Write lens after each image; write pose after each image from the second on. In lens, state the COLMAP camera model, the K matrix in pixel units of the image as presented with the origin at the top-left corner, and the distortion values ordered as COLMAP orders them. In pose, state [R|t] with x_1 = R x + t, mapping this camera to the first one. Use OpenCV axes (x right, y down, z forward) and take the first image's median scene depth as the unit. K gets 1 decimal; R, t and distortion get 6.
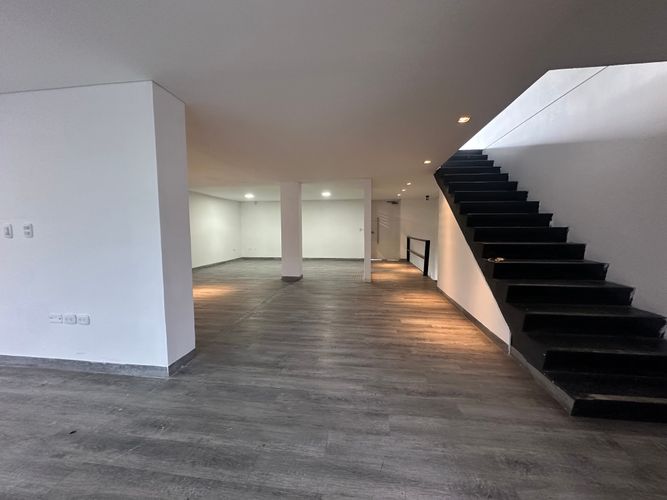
lens RADIAL K [[266.1, 0, 333.8], [0, 266.1, 248.9], [0, 0, 1]] dist [-0.001466, 0.000209]
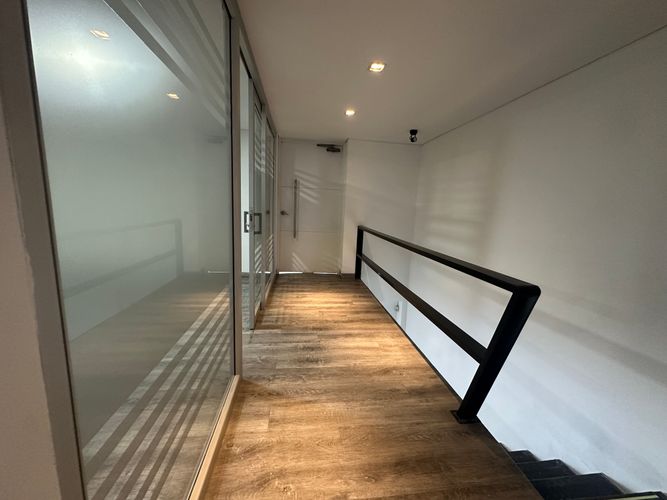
lens RADIAL K [[266.1, 0, 333.8], [0, 266.1, 248.9], [0, 0, 1]] dist [-0.001466, 0.000209]
pose [[0.966609, 0.009692, 0.256071, 0.321924], [-0.032696, 0.995782, 0.085732, -0.122105], [-0.254160, -0.091242, 0.962849, 1.531088]]
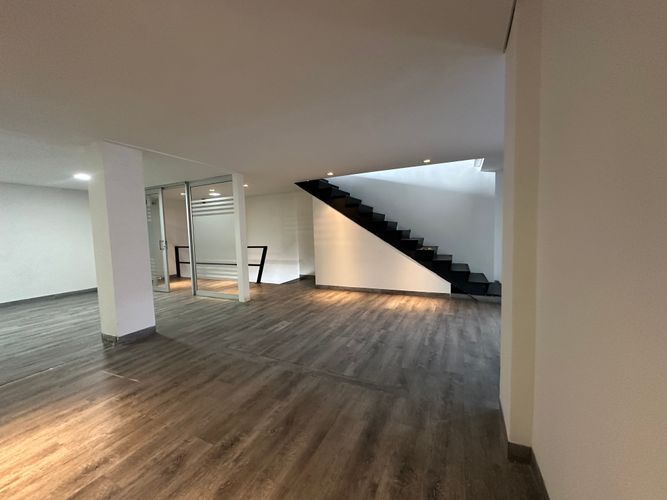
lens RADIAL K [[266.1, 0, 333.8], [0, 266.1, 248.9], [0, 0, 1]] dist [-0.001466, 0.000209]
pose [[0.314176, -0.073284, 0.946532, -0.894984], [0.099612, 0.994057, 0.043901, -0.070214], [-0.944124, 0.080493, 0.319609, 0.789216]]
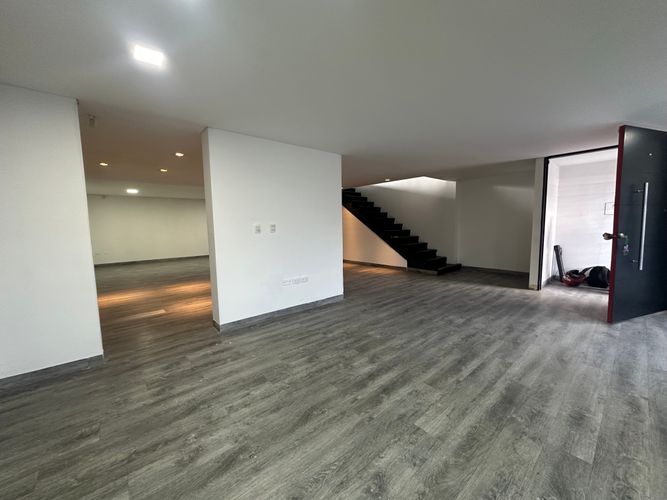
lens RADIAL K [[266.1, 0, 333.8], [0, 266.1, 248.9], [0, 0, 1]] dist [-0.001466, 0.000209]
pose [[0.668817, -0.077574, 0.739369, -1.259190], [0.073254, 0.996578, 0.038296, 0.011456], [-0.739809, 0.028549, 0.672211, -0.186682]]
